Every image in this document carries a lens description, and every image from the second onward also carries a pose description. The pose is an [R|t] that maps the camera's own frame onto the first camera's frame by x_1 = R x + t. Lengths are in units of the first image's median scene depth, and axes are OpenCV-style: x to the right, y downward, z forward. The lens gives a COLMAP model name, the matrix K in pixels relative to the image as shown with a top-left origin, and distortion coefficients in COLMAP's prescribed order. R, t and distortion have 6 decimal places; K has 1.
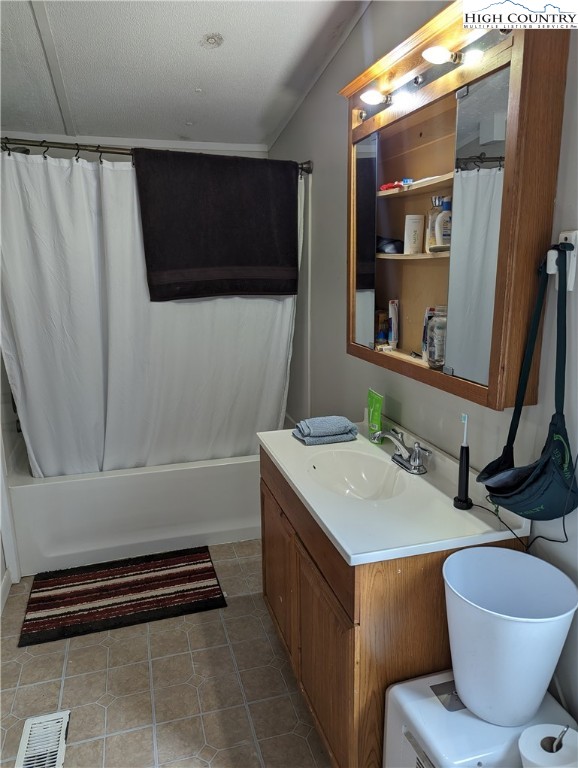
lens RADIAL K [[541.5, 0, 286.8], [0, 541.5, 385.8], [0, 0, 1]] dist [0.055305, -0.049680]
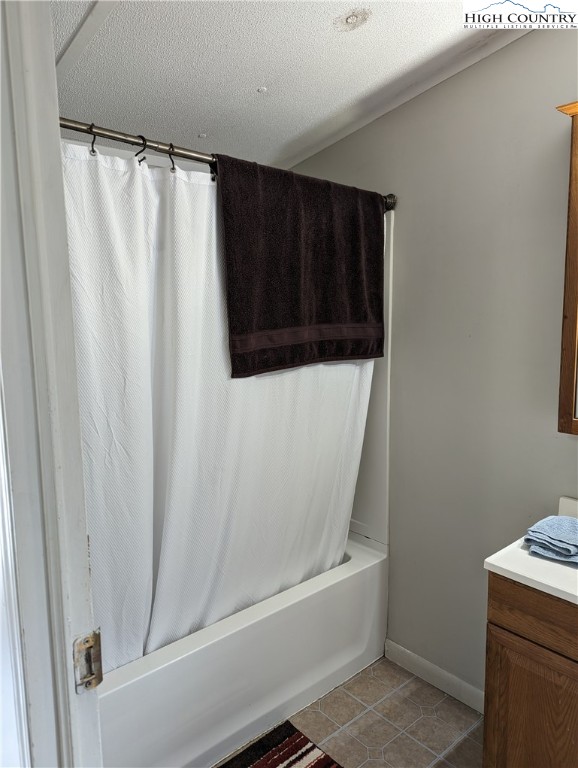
lens RADIAL K [[541.5, 0, 290.5], [0, 541.5, 384.3], [0, 0, 1]] dist [0.055305, -0.049680]
pose [[0.908459, -0.065828, 0.412758, -0.460013], [0.103588, 0.992171, -0.069756, -0.093166], [-0.404935, 0.106127, 0.908166, 0.363092]]
